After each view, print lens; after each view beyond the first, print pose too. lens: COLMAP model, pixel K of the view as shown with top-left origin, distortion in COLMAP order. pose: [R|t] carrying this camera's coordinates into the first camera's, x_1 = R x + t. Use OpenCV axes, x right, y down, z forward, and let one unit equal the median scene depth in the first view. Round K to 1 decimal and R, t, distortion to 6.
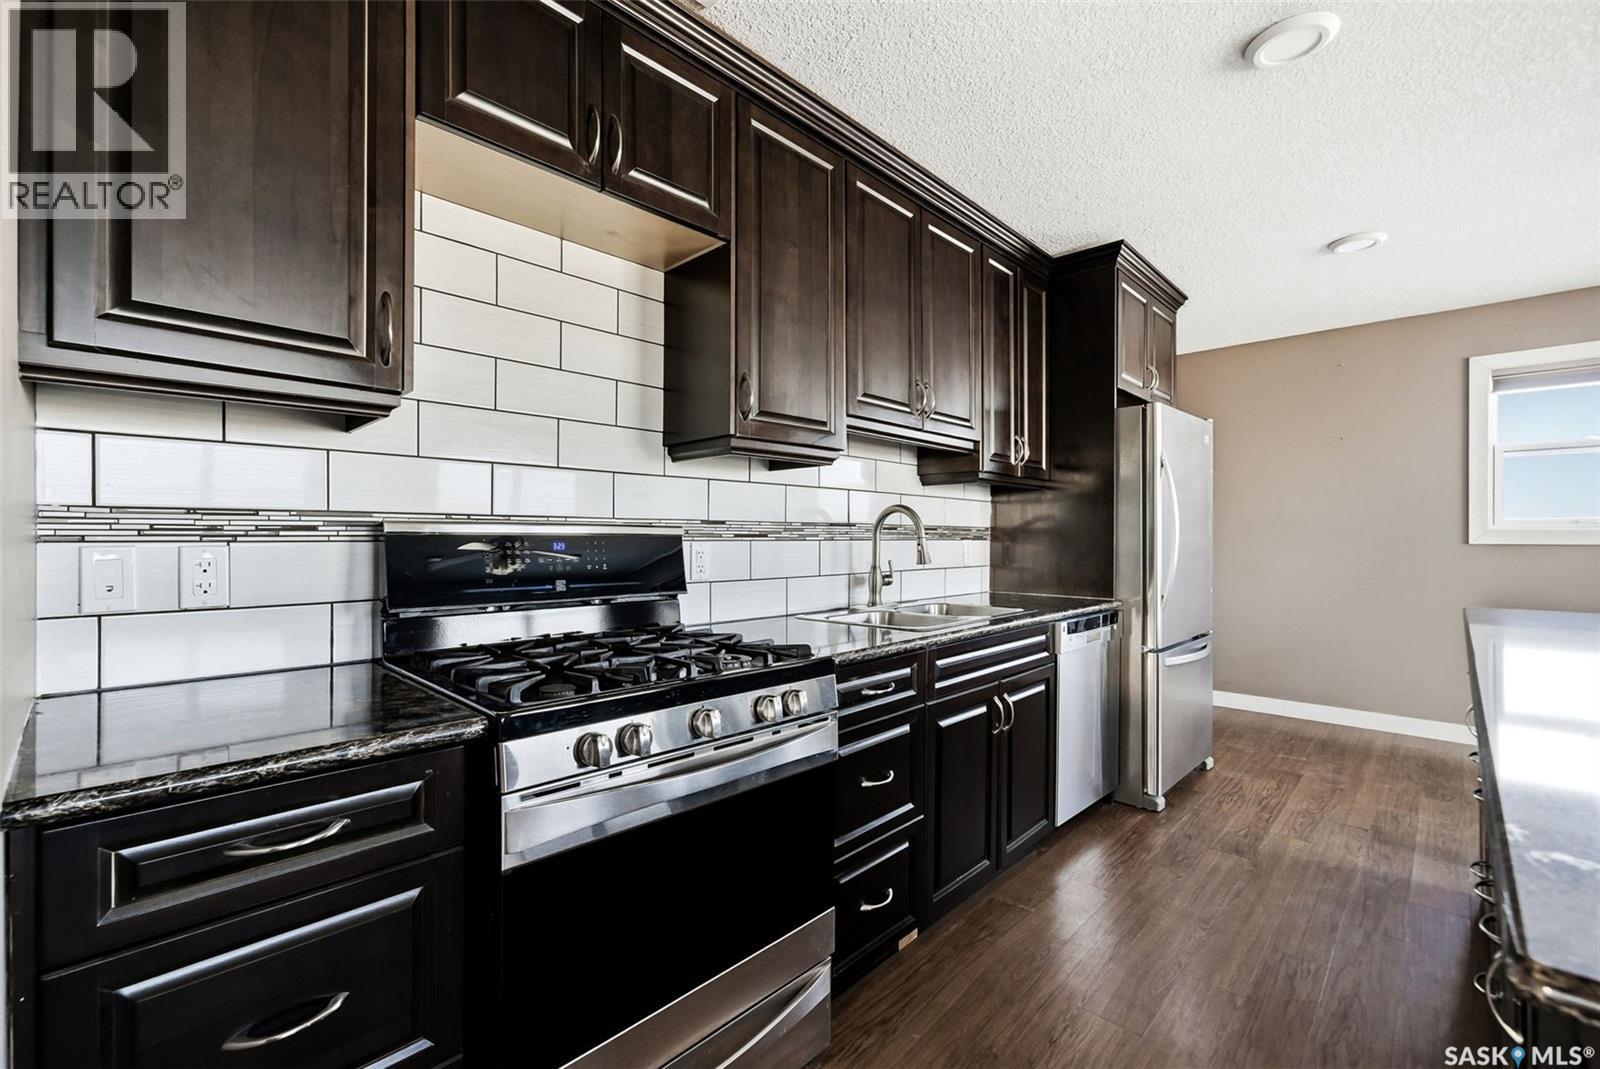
lens RADIAL K [[687.1, 0, 805.9], [0, 687.1, 529.8], [0, 0, 1]] dist [0.000596, -0.000009]
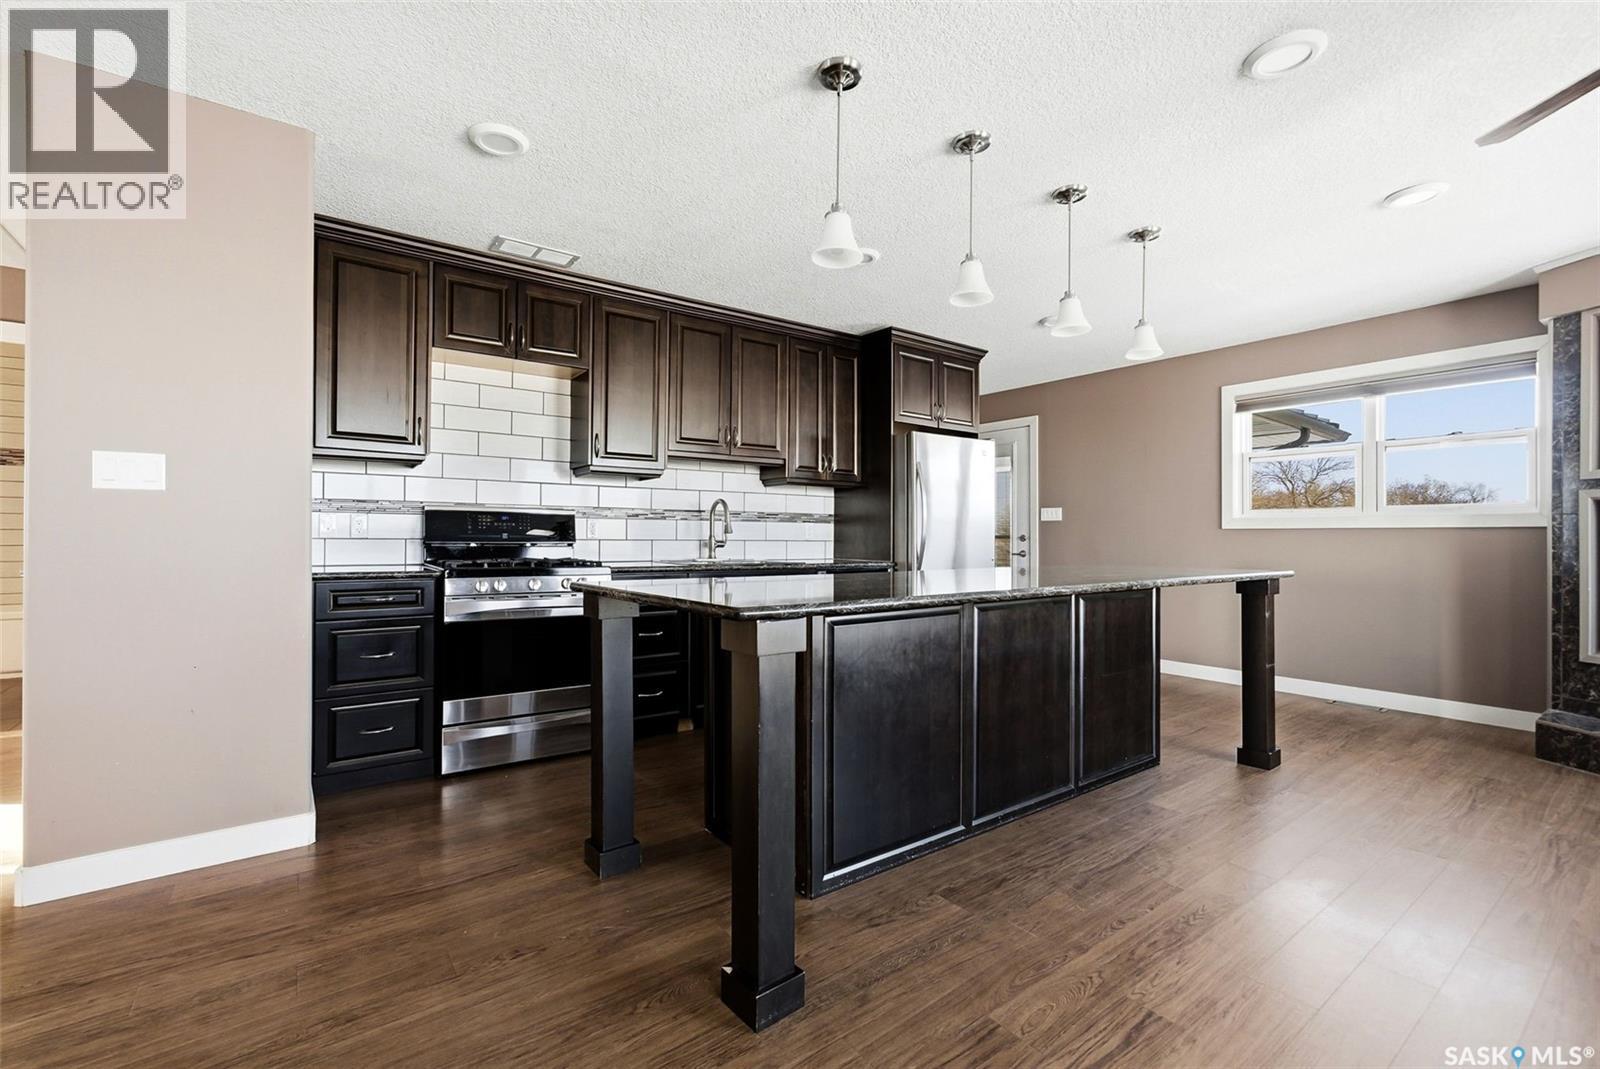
lens RADIAL K [[687.1, 0, 795.9], [0, 687.1, 536.0], [0, 0, 1]] dist [0.000596, -0.000009]
pose [[0.983590, 0.010812, -0.180095, 0.612416], [-0.007479, 0.999788, 0.019176, 0.019920], [0.180264, -0.017515, 0.983462, -0.636136]]
